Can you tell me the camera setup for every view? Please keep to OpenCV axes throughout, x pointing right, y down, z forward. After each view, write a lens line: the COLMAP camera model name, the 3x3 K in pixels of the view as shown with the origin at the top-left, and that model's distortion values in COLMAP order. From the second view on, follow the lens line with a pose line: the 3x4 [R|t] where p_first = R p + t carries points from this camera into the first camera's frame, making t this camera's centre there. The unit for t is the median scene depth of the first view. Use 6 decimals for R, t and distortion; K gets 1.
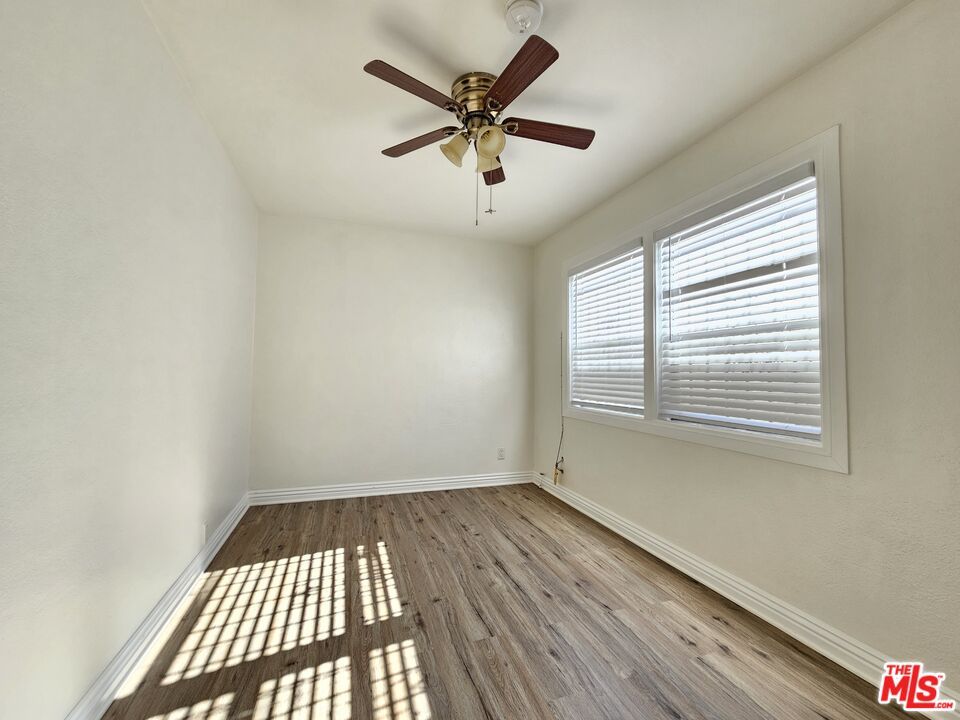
lens RADIAL K [[398.4, 0, 480.0], [0, 398.4, 360.0], [0, 0, 1]] dist [-0.000385, -0.000060]
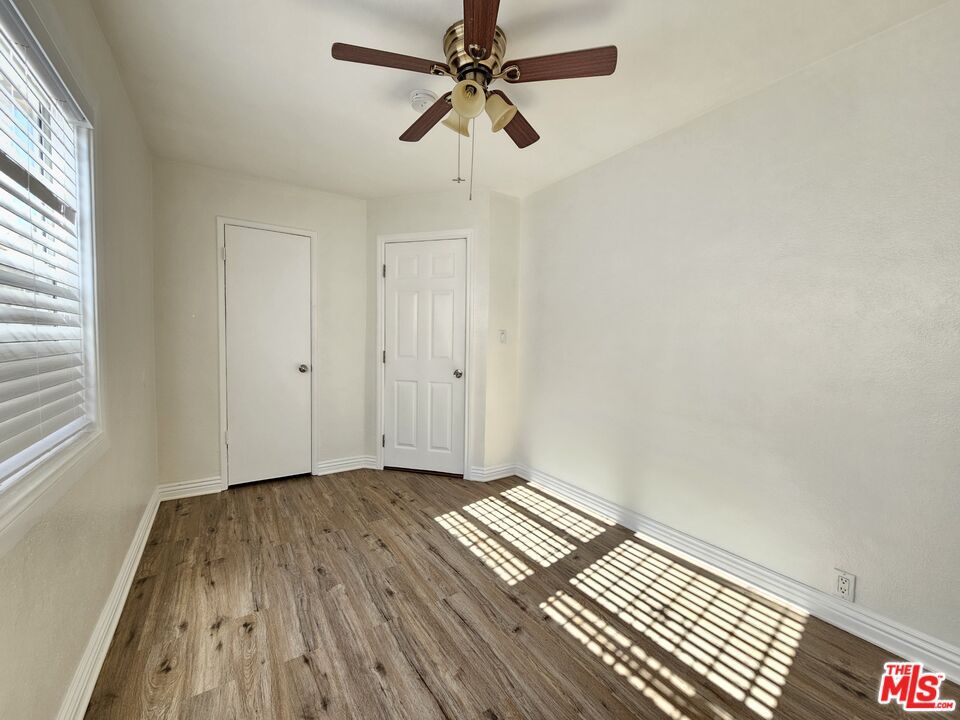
lens RADIAL K [[398.4, 0, 480.0], [0, 398.4, 360.0], [0, 0, 1]] dist [-0.000385, -0.000060]
pose [[-0.968115, -0.012080, -0.250214, 0.196721], [-0.017029, 0.999700, 0.017623, 0.013946], [0.249926, 0.021322, -0.968030, 1.872378]]
